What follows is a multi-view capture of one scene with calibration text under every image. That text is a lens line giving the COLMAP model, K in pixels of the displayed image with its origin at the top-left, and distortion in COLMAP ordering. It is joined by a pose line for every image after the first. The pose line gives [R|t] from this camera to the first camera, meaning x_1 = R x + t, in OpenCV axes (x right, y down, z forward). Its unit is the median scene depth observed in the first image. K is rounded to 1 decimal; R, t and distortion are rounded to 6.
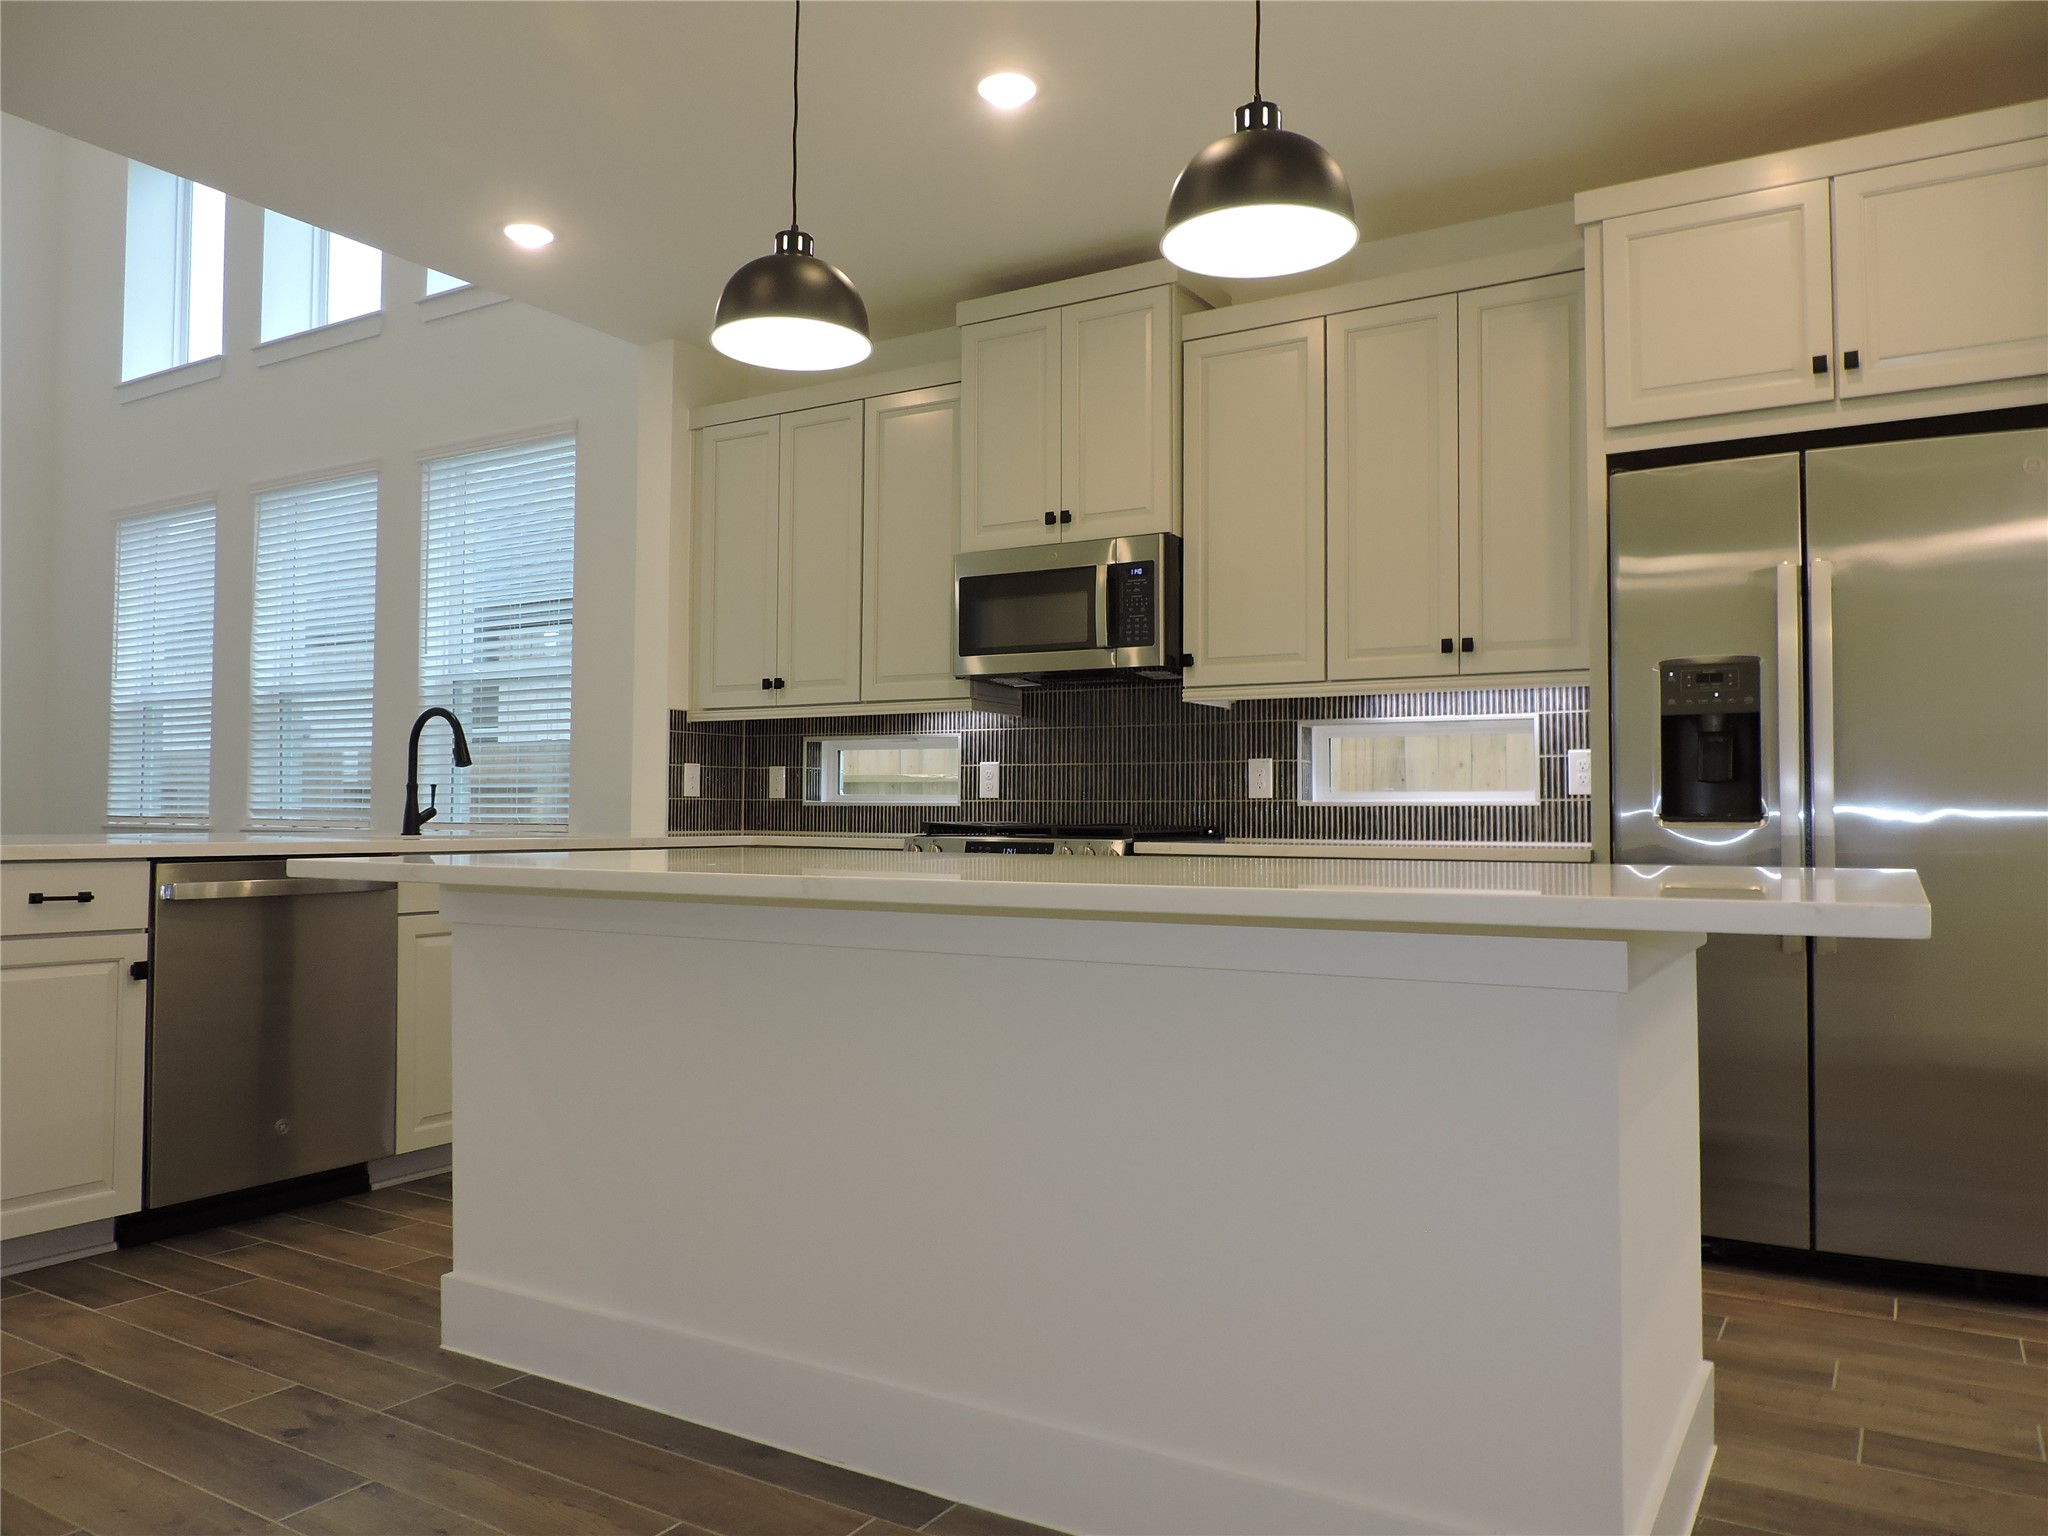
lens RADIAL K [[1456.3, 0, 1028.0], [0, 1456.3, 763.1], [0, 0, 1]] dist [-0.016874, -0.002340]
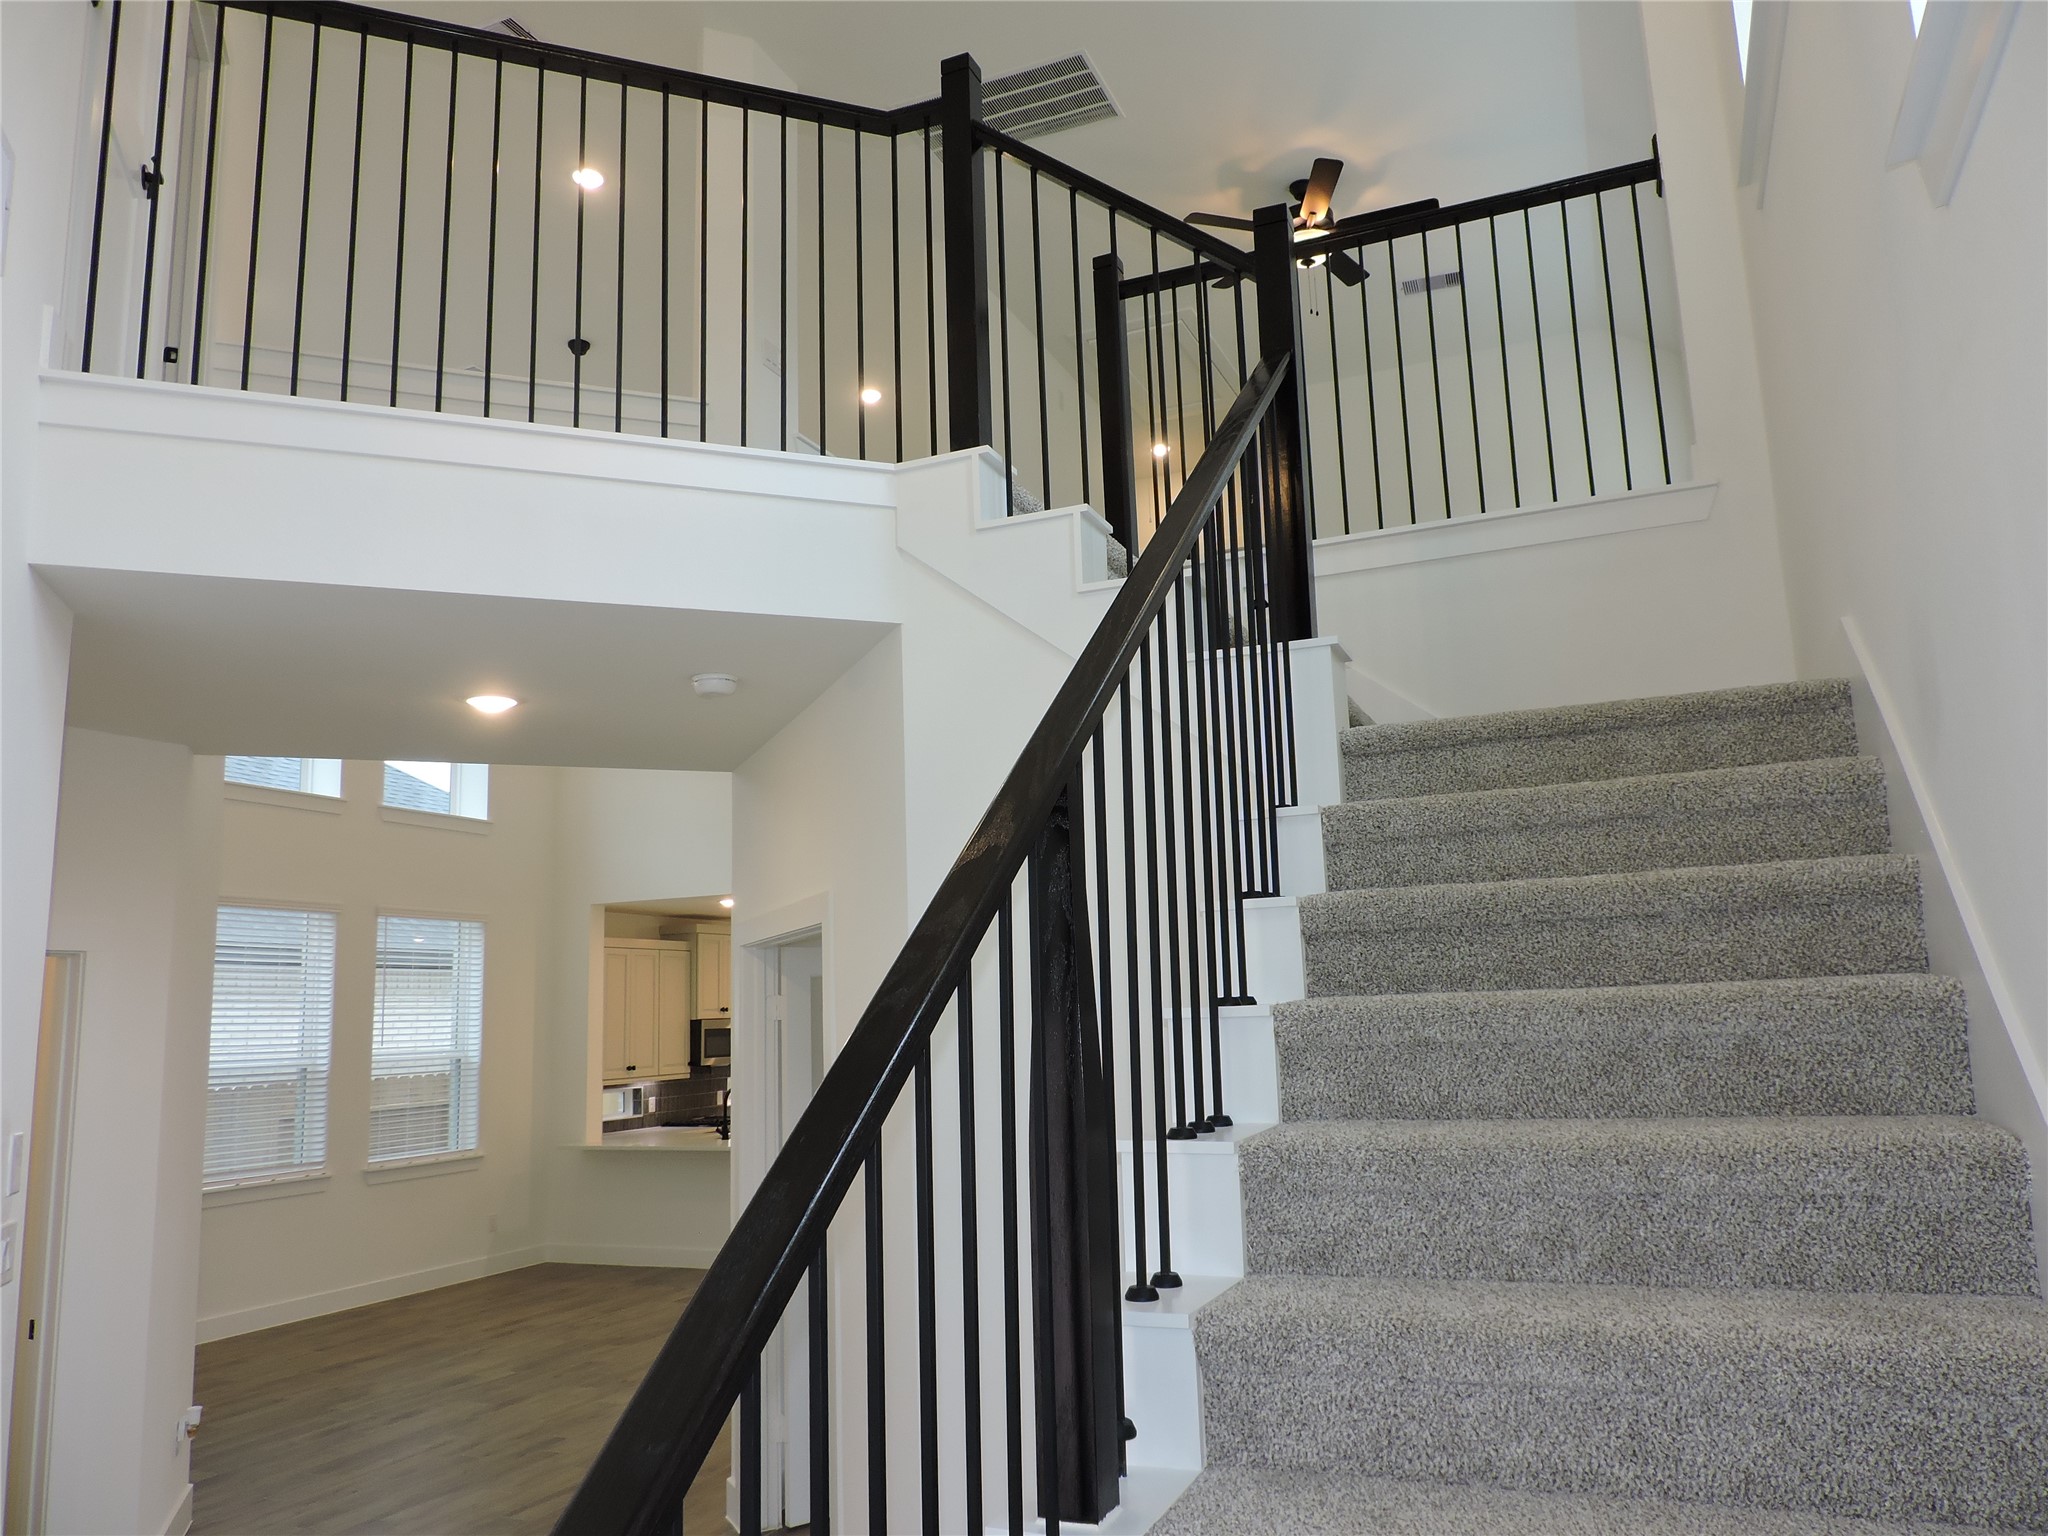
lens RADIAL K [[1447.0, 0, 1035.6], [0, 1447.0, 771.6], [0, 0, 1]] dist [-0.014366, -0.004833]
pose [[-0.149556, 0.163145, 0.975201, -2.988802], [-0.000566, 0.986279, -0.165086, -0.163621], [-0.988753, -0.025242, -0.147411, 0.835221]]
